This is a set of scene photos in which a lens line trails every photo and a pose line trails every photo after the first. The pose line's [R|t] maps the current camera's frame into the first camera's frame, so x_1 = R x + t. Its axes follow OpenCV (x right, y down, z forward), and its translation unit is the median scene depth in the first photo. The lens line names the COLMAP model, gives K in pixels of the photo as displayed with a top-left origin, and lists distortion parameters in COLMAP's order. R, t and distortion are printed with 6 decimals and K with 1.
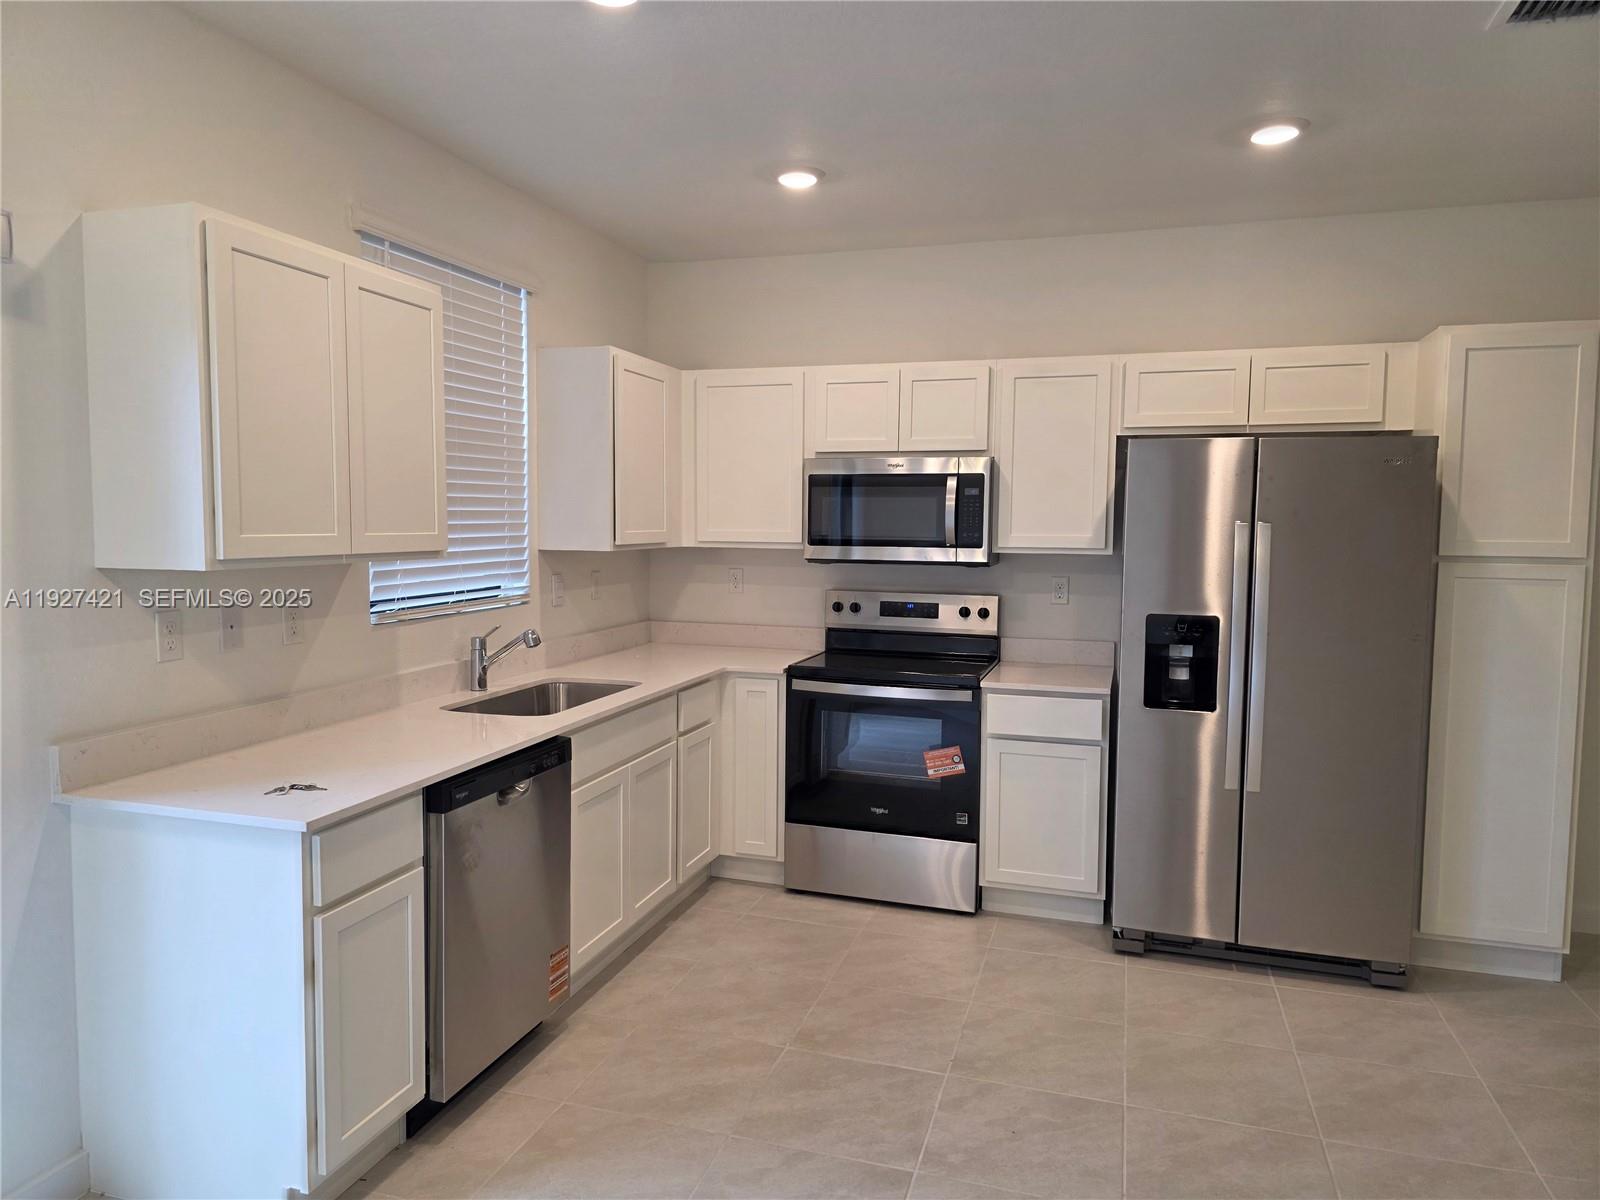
lens RADIAL K [[1077.0, 0, 798.4], [0, 1077.0, 585.4], [0, 0, 1]] dist [0.066928, -0.067551]
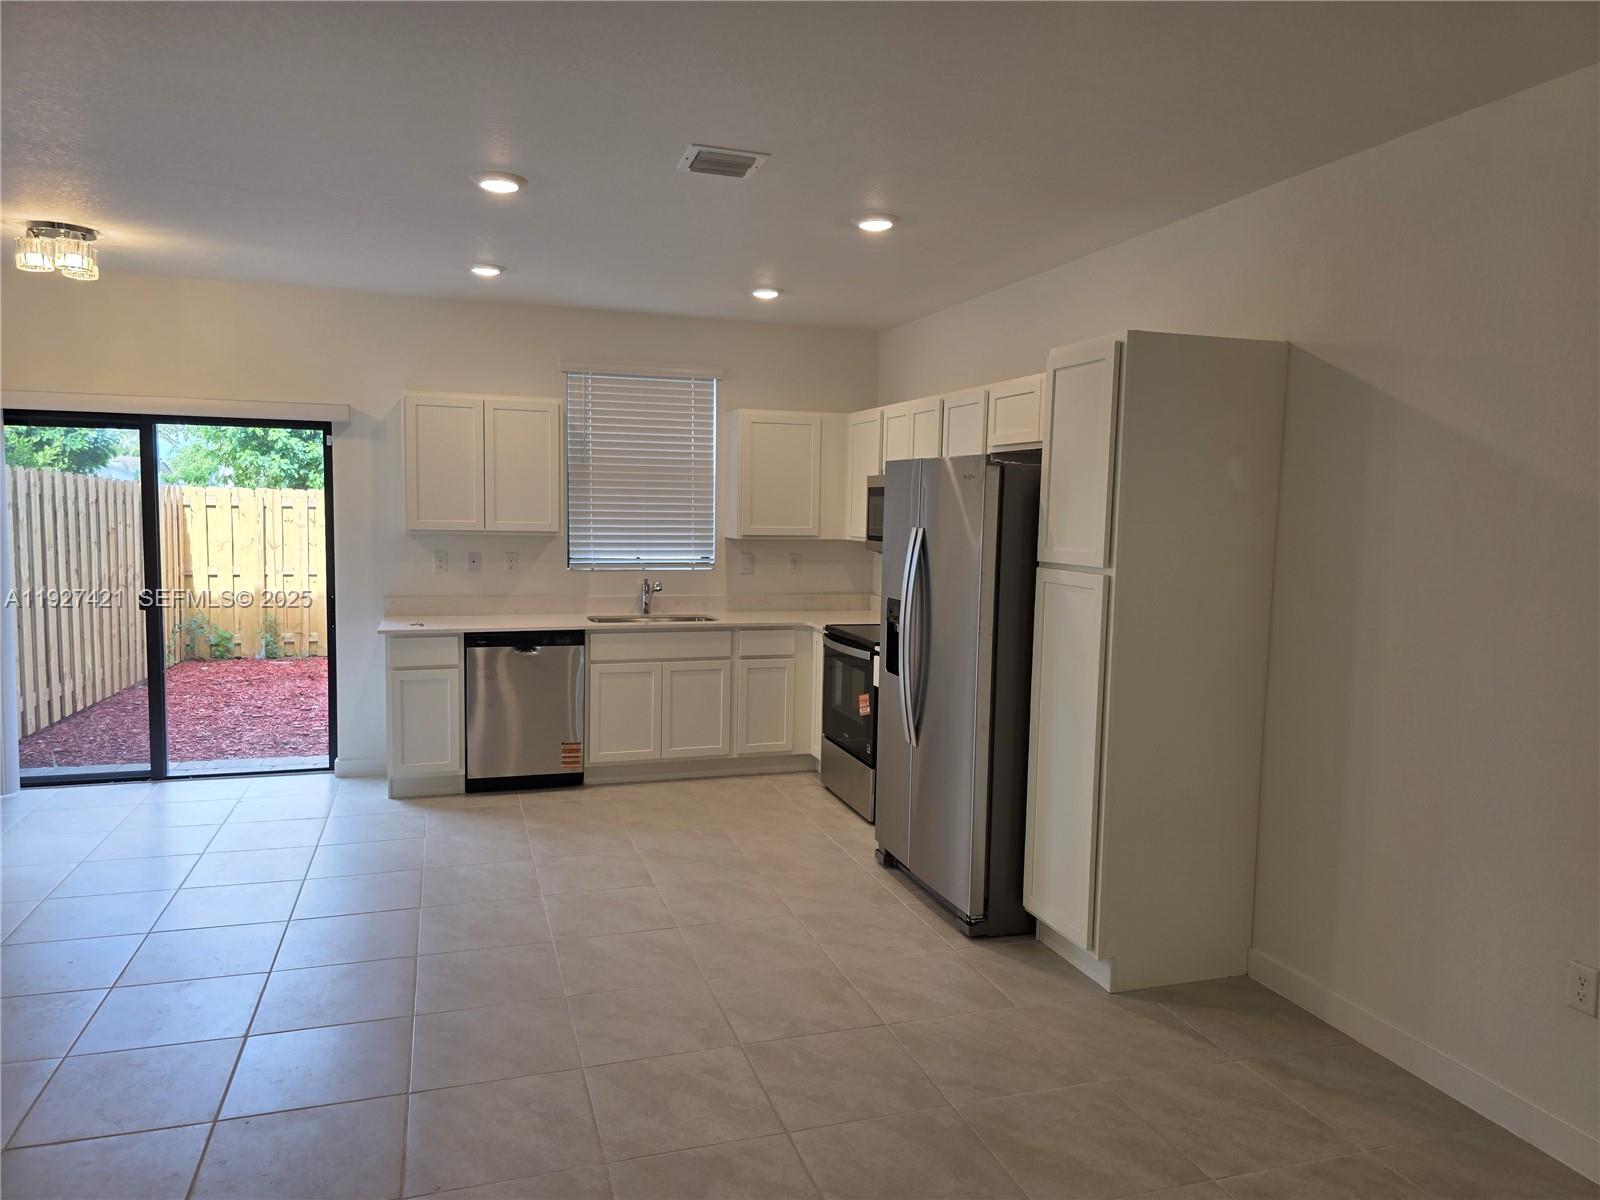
lens RADIAL K [[1076.6, 0, 800.0], [0, 1076.6, 600.0], [0, 0, 1]] dist [0.083619, -0.085535]
pose [[0.582325, 0.073373, -0.809638, 1.326760], [-0.067211, 0.996854, 0.041998, -0.017886], [0.810173, 0.029960, 0.585424, 0.179361]]
